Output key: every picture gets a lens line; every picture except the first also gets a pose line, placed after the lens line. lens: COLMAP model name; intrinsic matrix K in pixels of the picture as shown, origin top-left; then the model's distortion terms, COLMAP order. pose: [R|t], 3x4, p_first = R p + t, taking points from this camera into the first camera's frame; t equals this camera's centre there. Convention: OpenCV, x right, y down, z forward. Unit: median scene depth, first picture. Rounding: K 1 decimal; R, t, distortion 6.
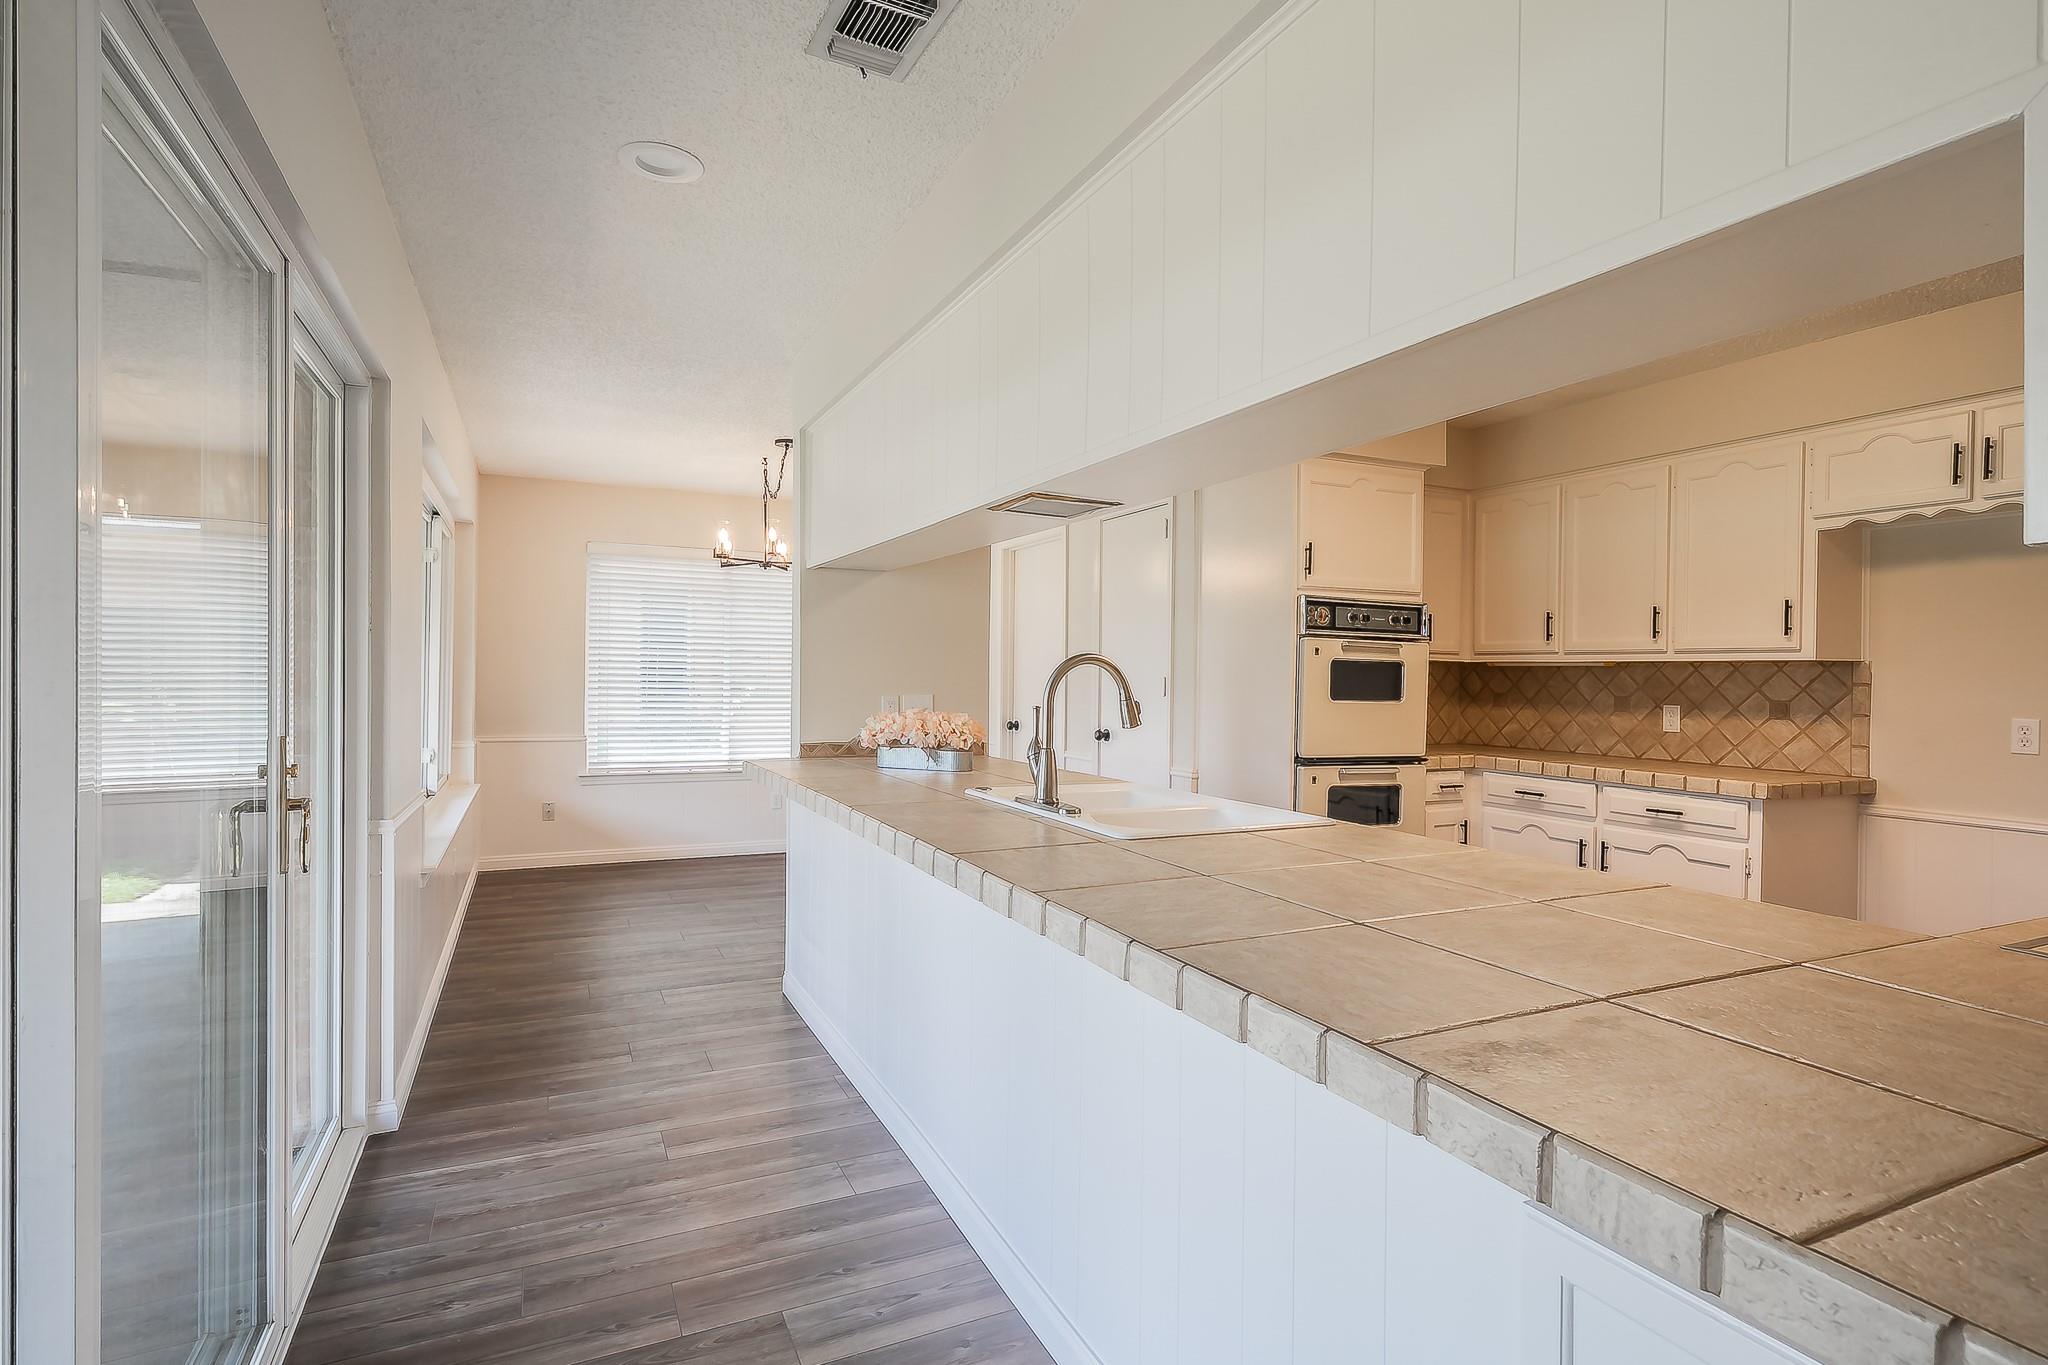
lens RADIAL K [[1019.3, 0, 1019.3], [0, 1019.3, 680.8], [0, 0, 1]] dist [-0.003471, -0.000035]
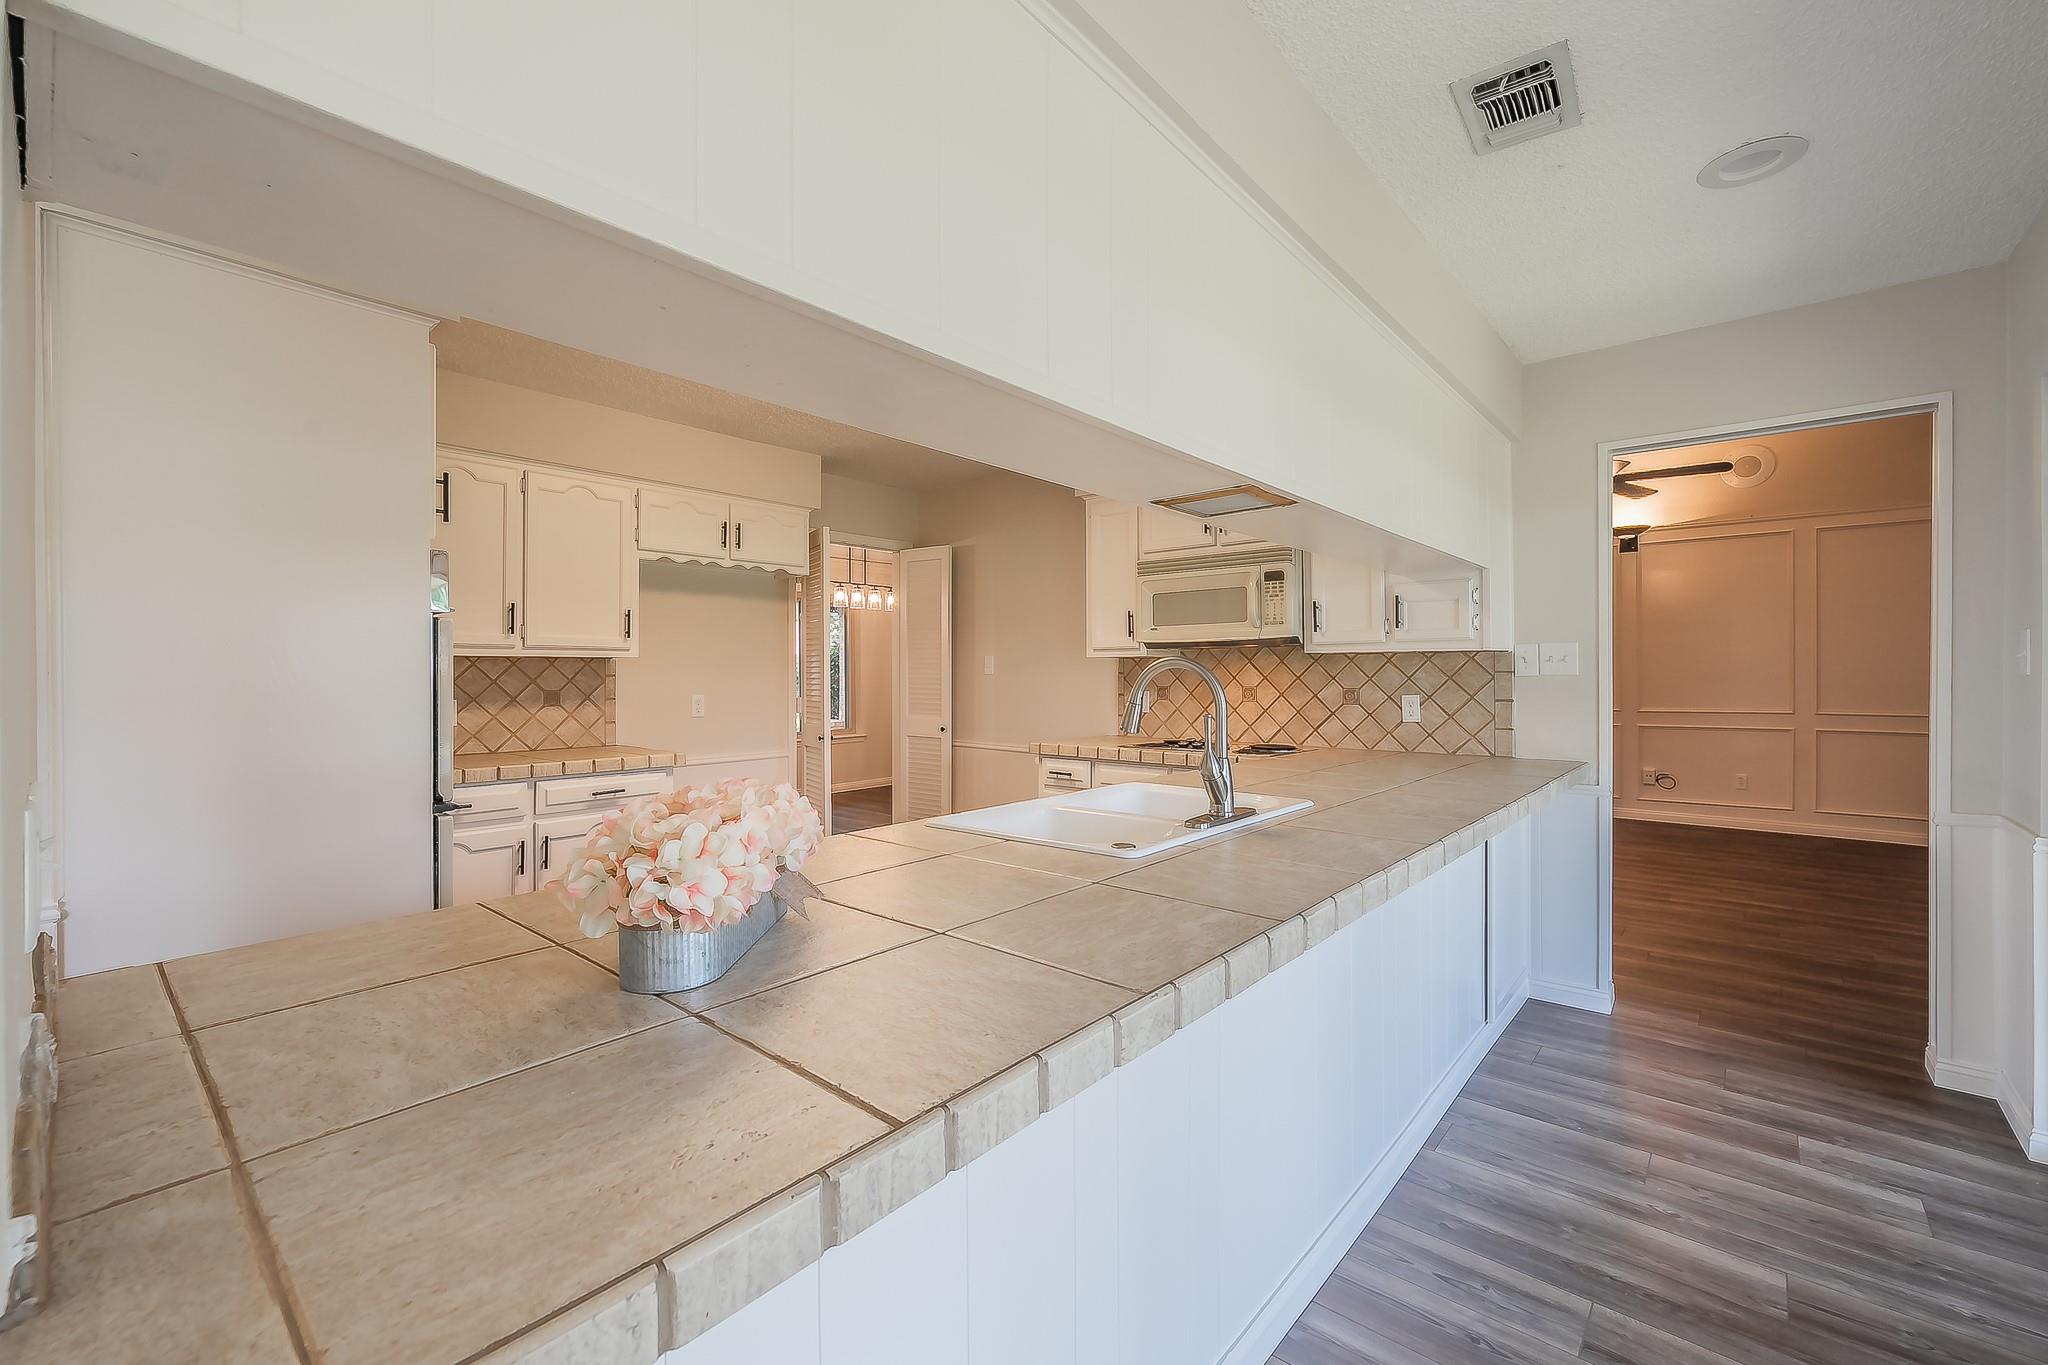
lens RADIAL K [[842.6, 0, 1021.0], [0, 842.6, 667.7], [0, 0, 1]] dist [0.003157, 0.000055]
pose [[-0.404143, -0.006779, 0.914671, -0.364754], [0.002333, 0.999962, 0.008442, -0.013571], [-0.914693, 0.005546, -0.404112, 0.883574]]
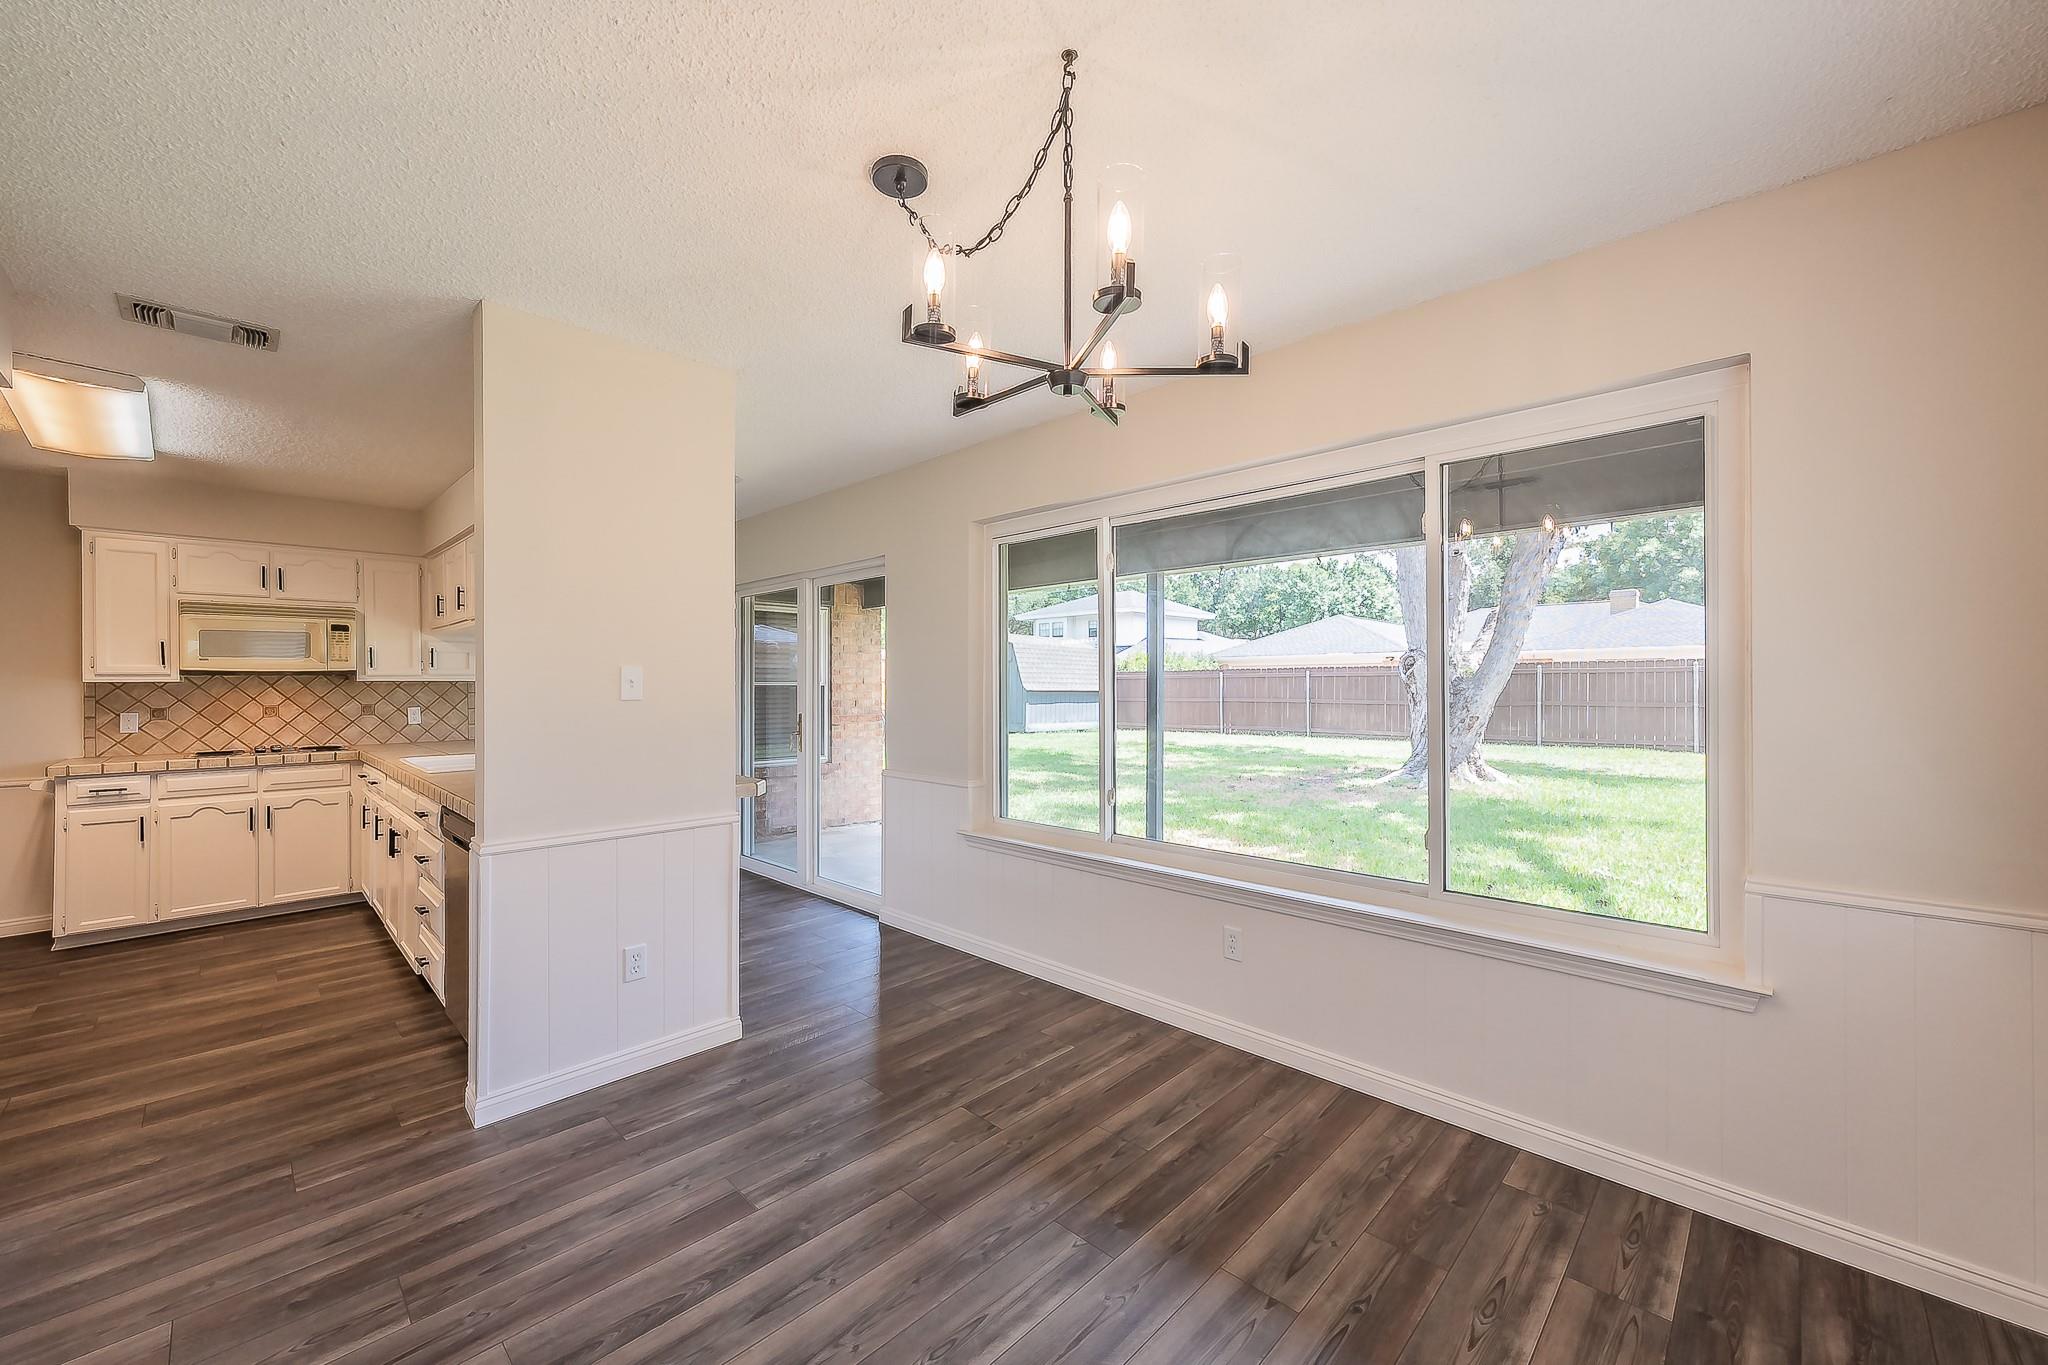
lens RADIAL K [[791.8, 0, 1018.5], [0, 791.8, 684.7], [0, 0, 1]] dist [-0.000512, -0.000027]
pose [[-0.935544, -0.006494, -0.353151, -0.089639], [-0.007424, 0.999972, 0.001278, -0.032436], [0.353132, 0.003817, -0.935566, 2.437939]]
